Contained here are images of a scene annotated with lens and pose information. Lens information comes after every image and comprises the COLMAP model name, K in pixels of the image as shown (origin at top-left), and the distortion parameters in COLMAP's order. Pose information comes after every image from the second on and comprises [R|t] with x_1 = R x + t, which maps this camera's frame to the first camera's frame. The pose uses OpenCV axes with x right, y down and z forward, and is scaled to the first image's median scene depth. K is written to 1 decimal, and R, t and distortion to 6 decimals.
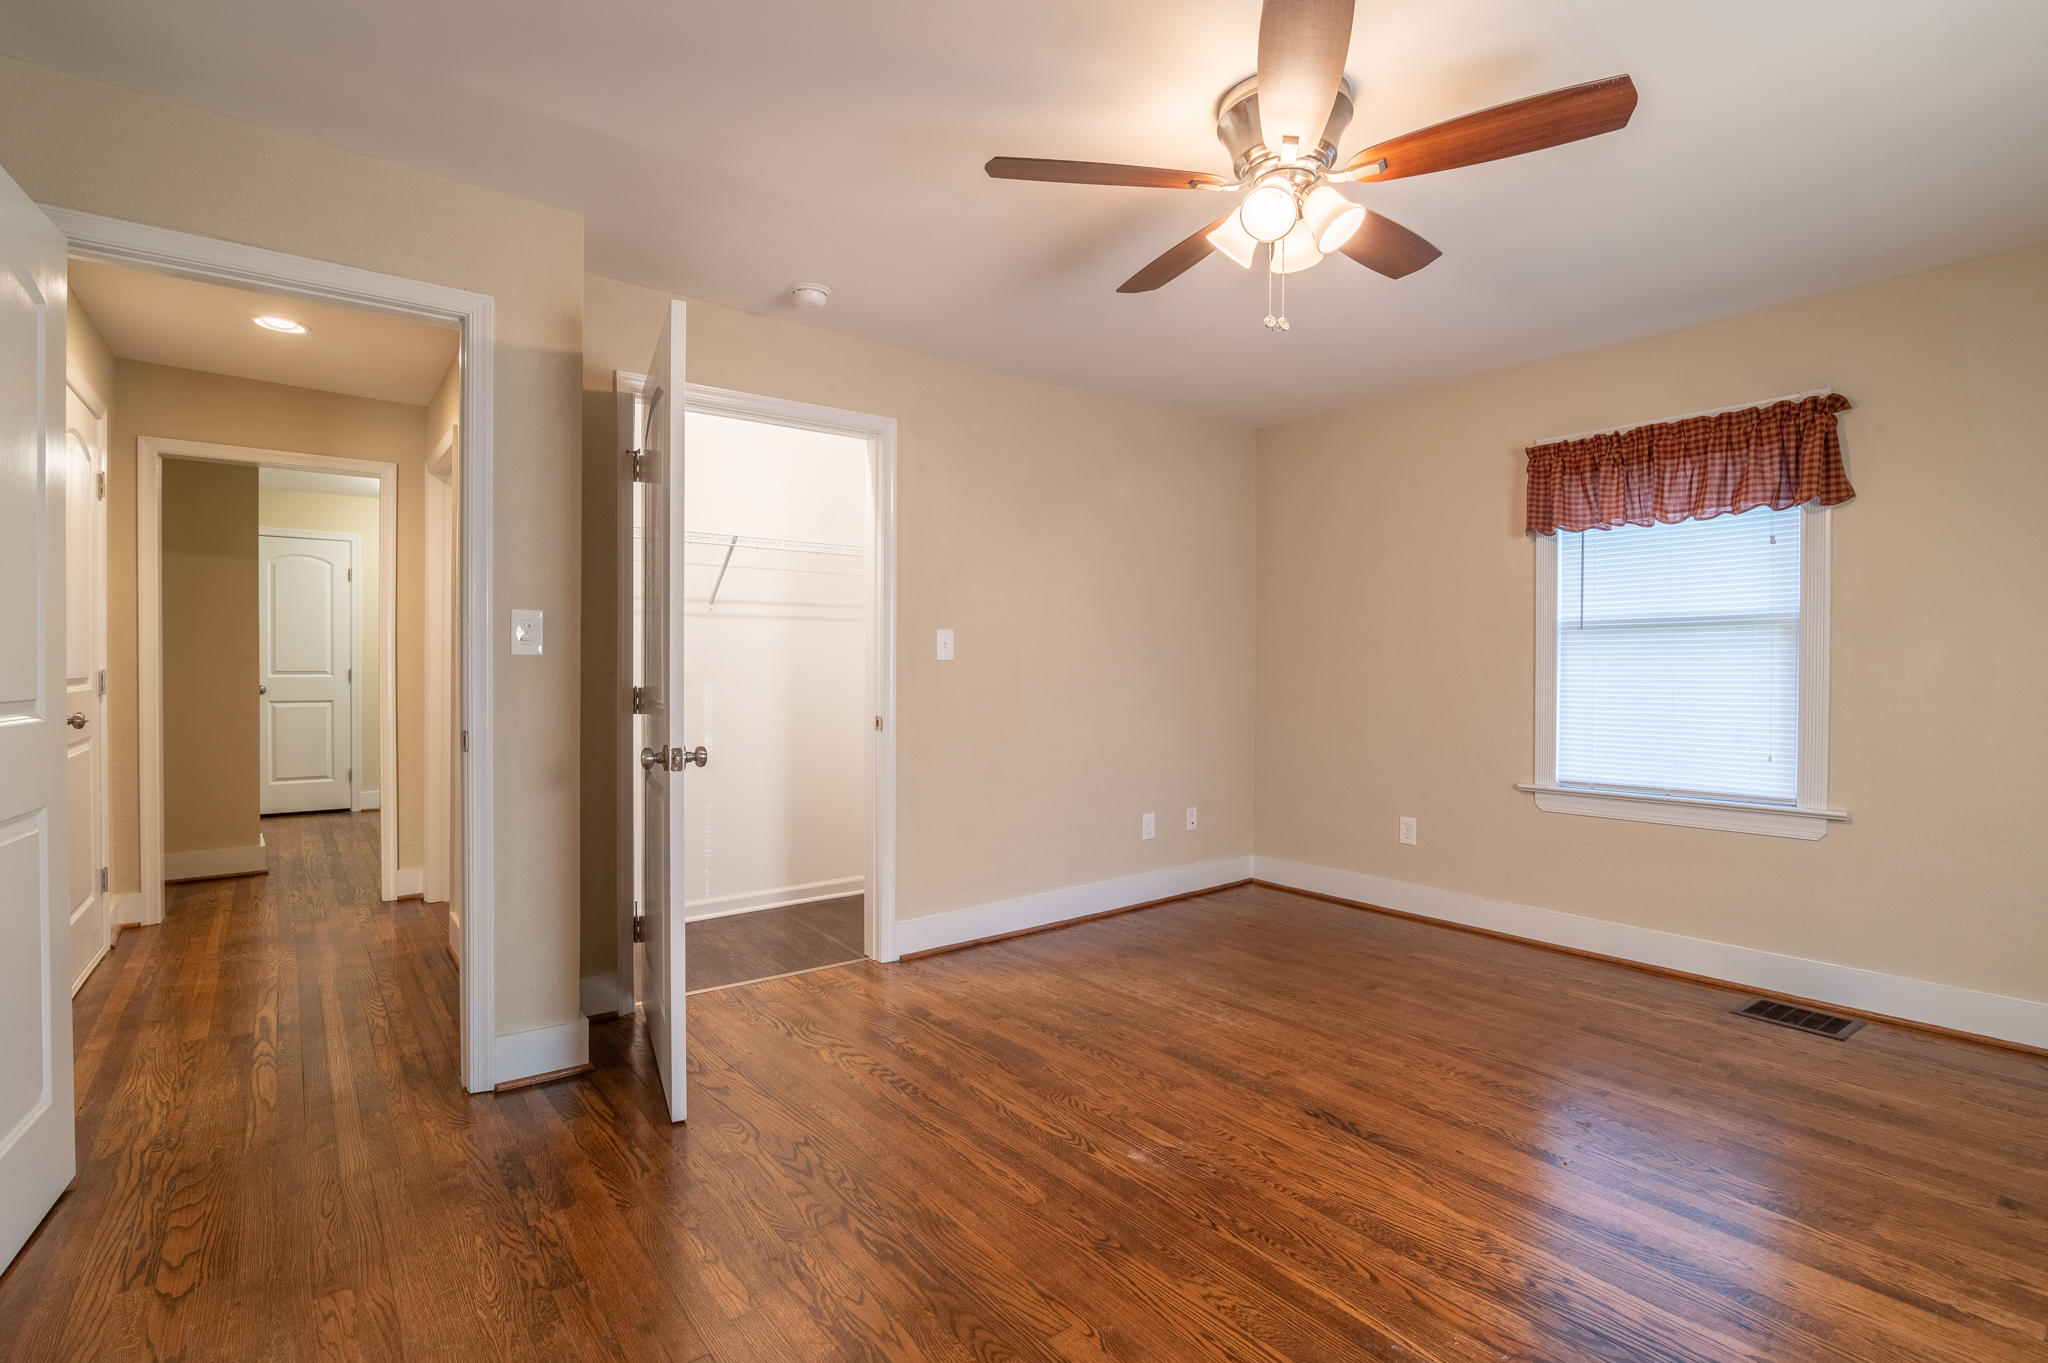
lens RADIAL K [[940.0, 0, 1024.2], [0, 940.0, 664.3], [0, 0, 1]] dist [-0.016170, 0.000303]
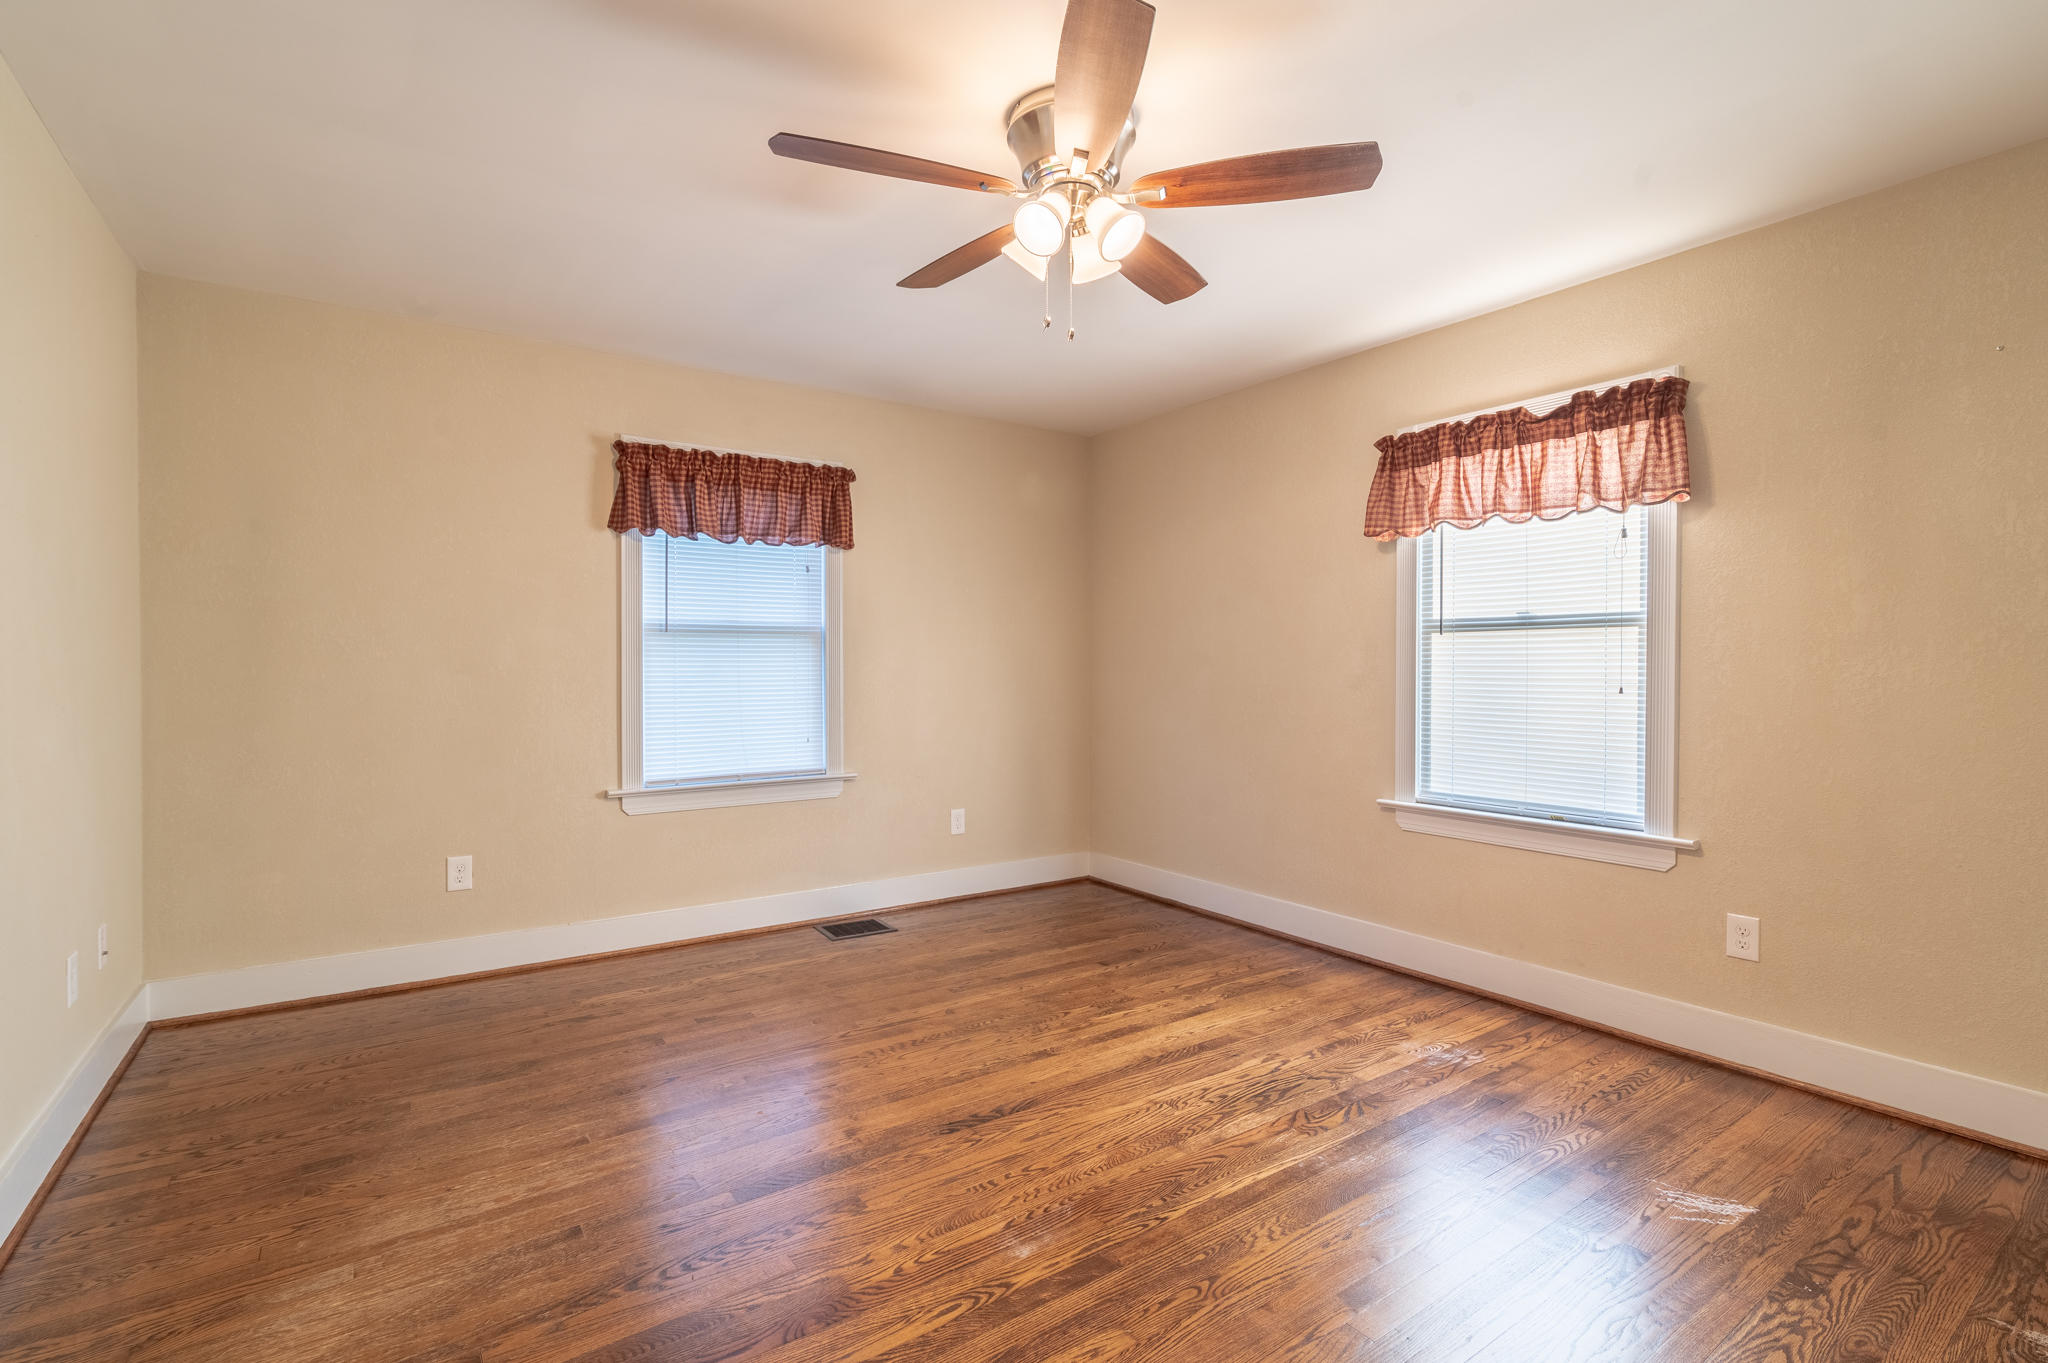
lens RADIAL K [[940.0, 0, 1024.2], [0, 940.0, 664.3], [0, 0, 1]] dist [-0.016170, 0.000303]
pose [[0.063192, 0.001638, 0.998000, -0.506222], [-0.002761, 0.999995, -0.001466, -0.001321], [-0.997998, -0.002663, 0.063197, 0.665903]]
